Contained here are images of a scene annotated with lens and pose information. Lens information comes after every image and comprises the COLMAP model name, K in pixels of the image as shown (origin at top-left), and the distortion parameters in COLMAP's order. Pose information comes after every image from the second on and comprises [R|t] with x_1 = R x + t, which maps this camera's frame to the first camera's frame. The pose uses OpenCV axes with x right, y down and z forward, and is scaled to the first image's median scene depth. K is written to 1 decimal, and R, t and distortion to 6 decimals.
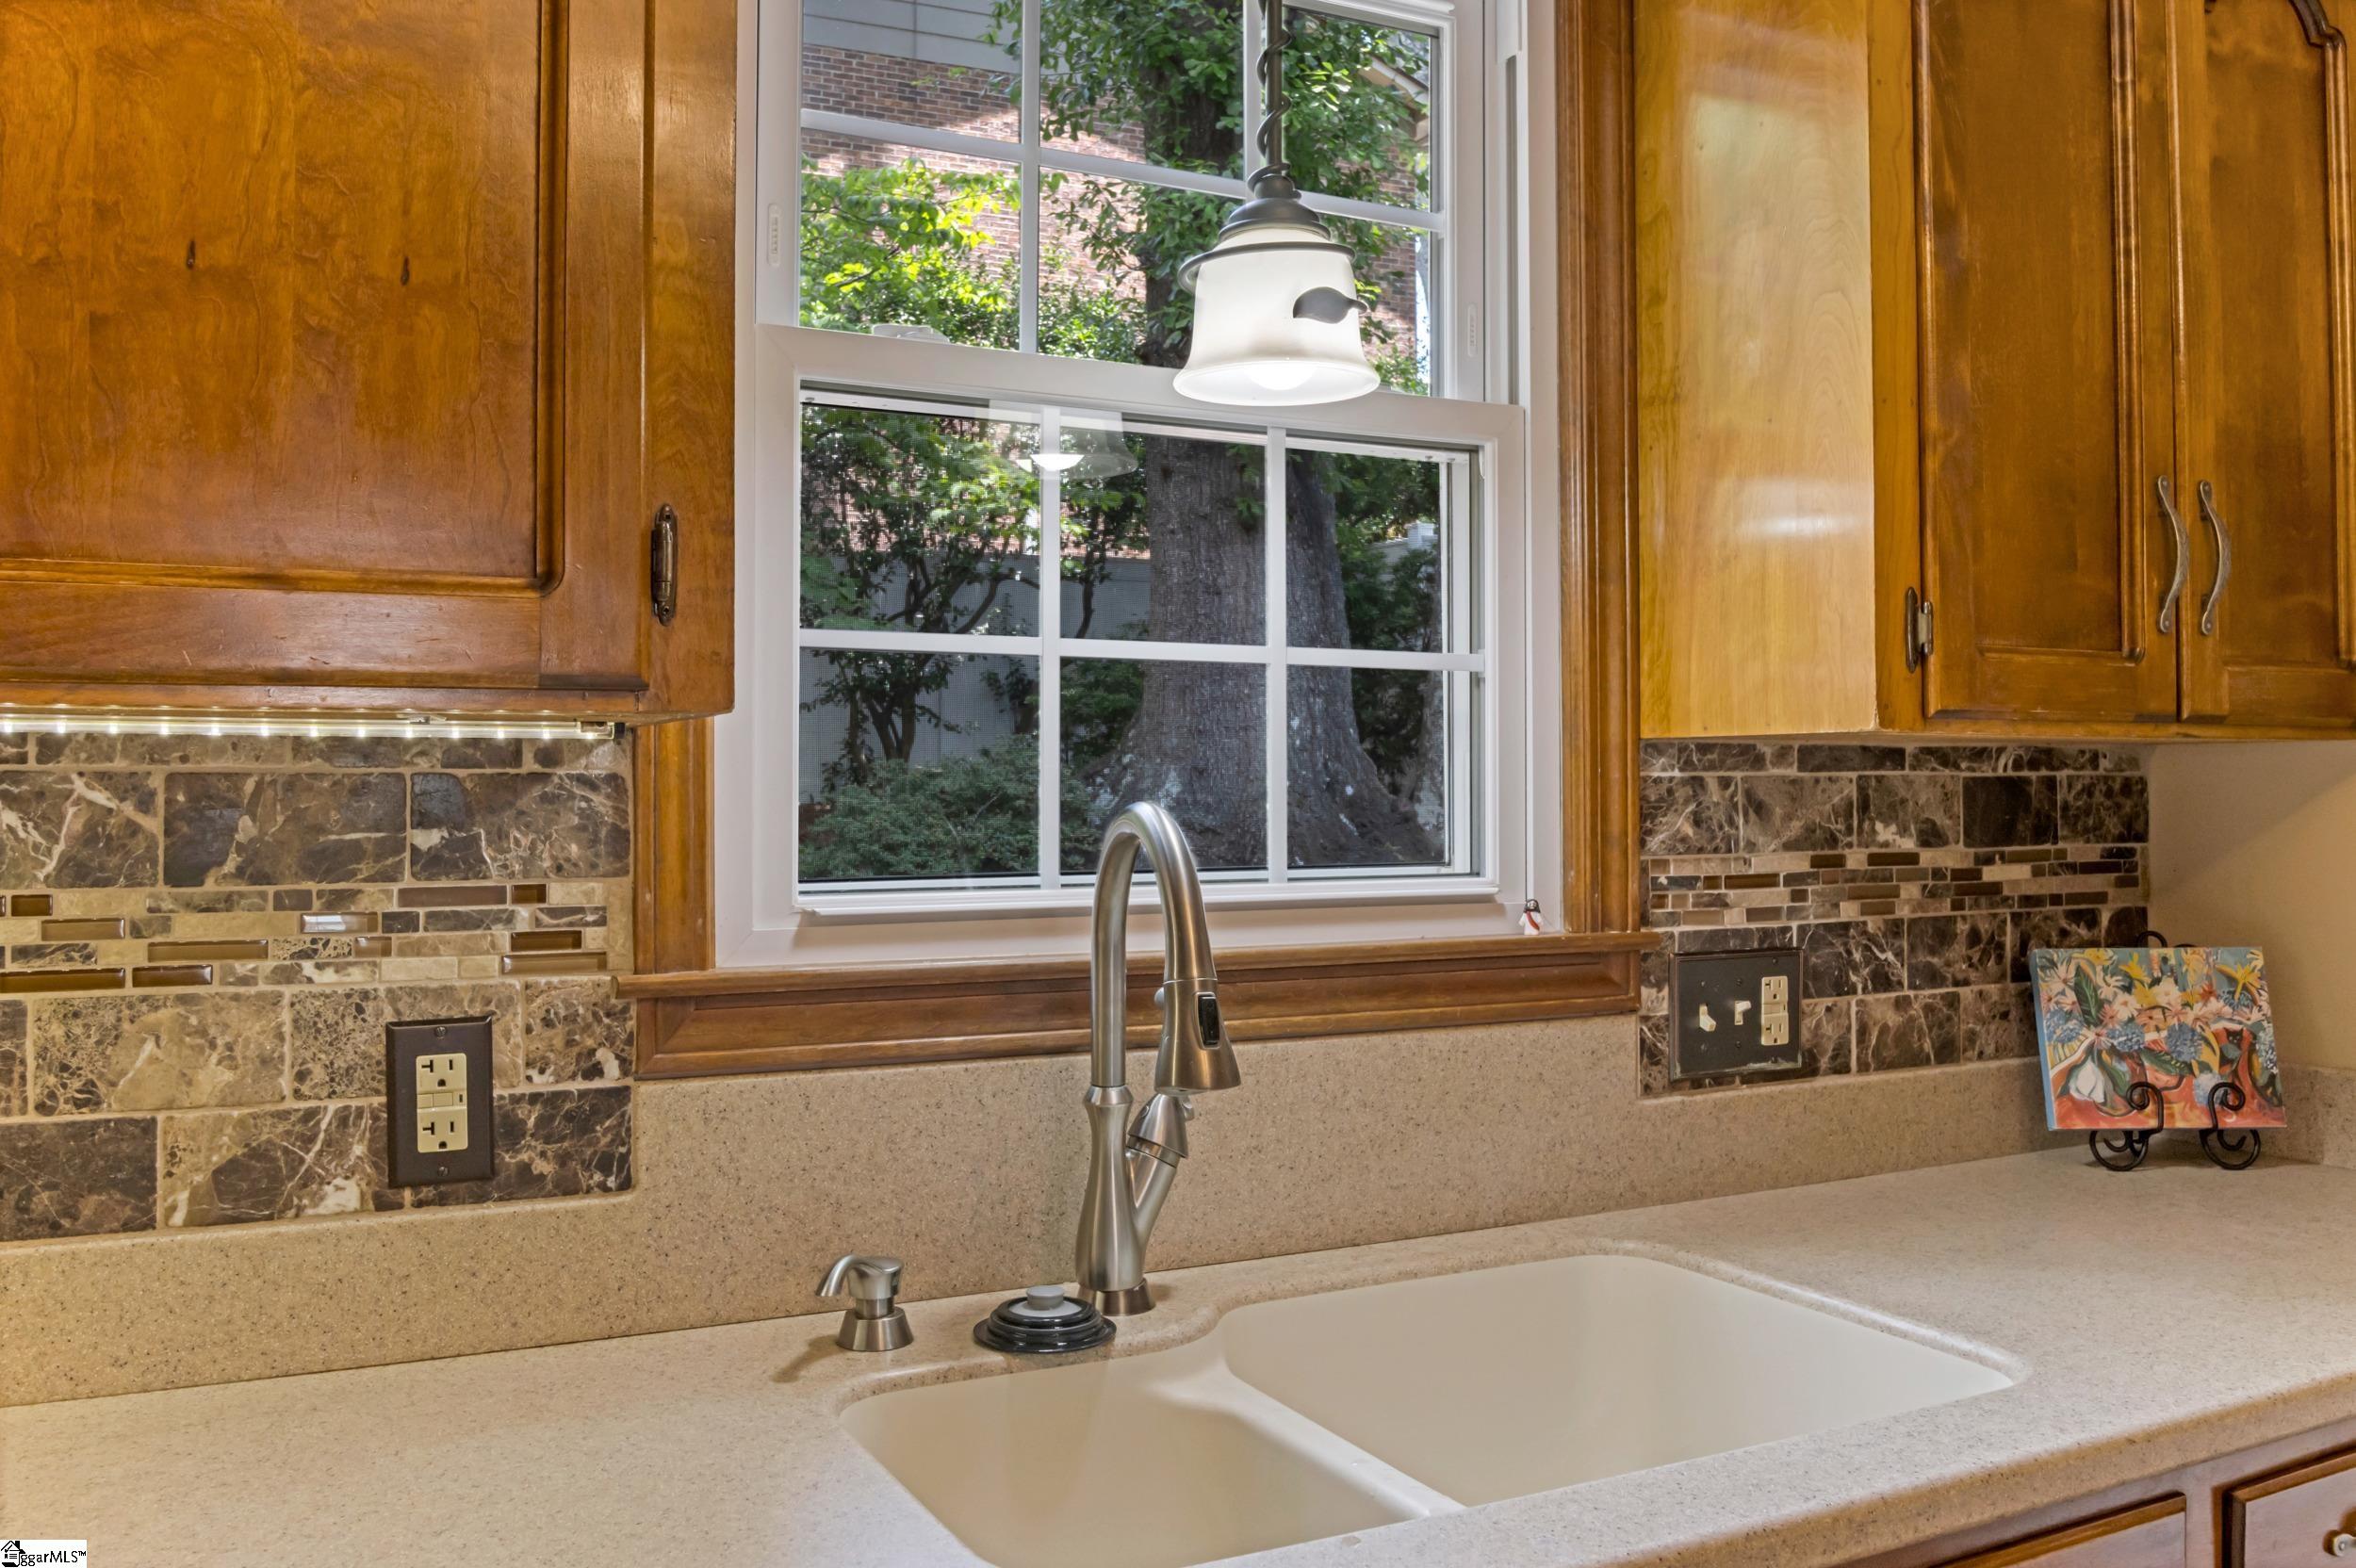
lens RADIAL K [[1928.7, 0, 1177.8], [0, 1928.7, 781.7], [0, 0, 1]] dist [-0.059112, 0.005951]
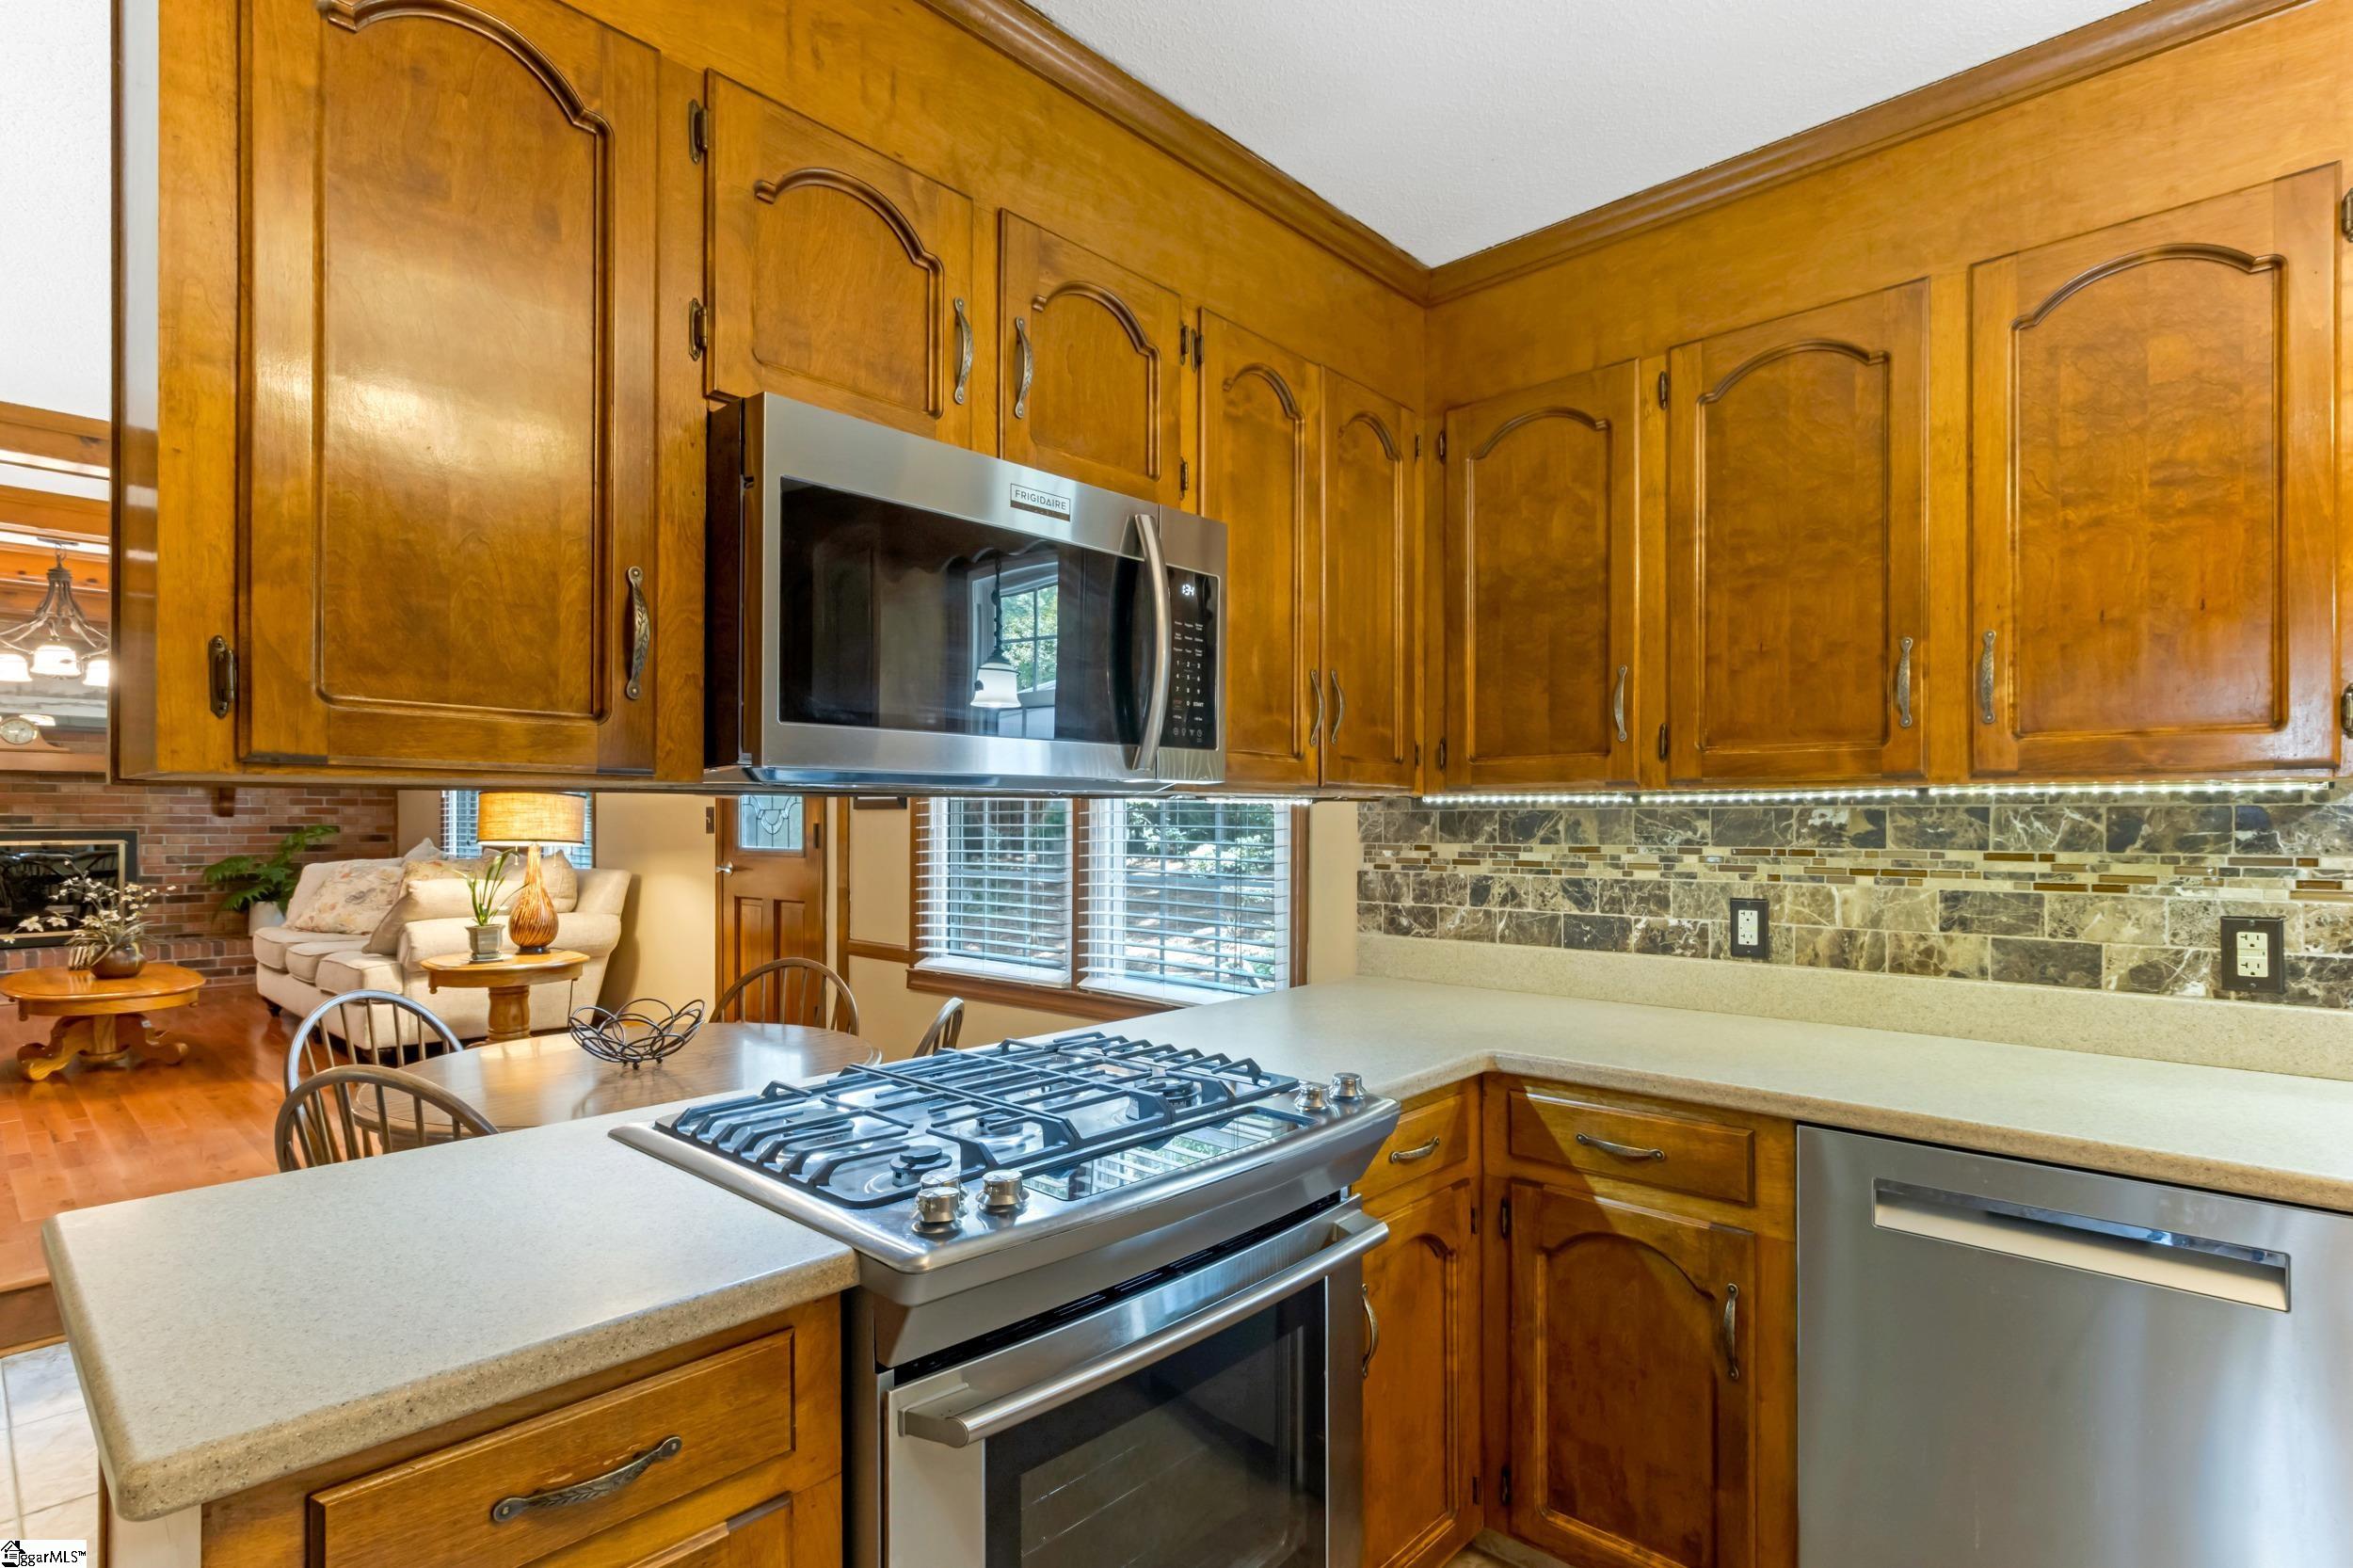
lens RADIAL K [[1140.3, 0, 1168.7], [0, 1140.3, 815.1], [0, 0, 1]] dist [-0.000311, 0.000605]
pose [[0.328875, -0.002900, -0.944369, 0.465374], [0.001970, 0.999995, -0.002384, 0.007191], [0.944372, -0.001076, 0.328879, -0.642585]]
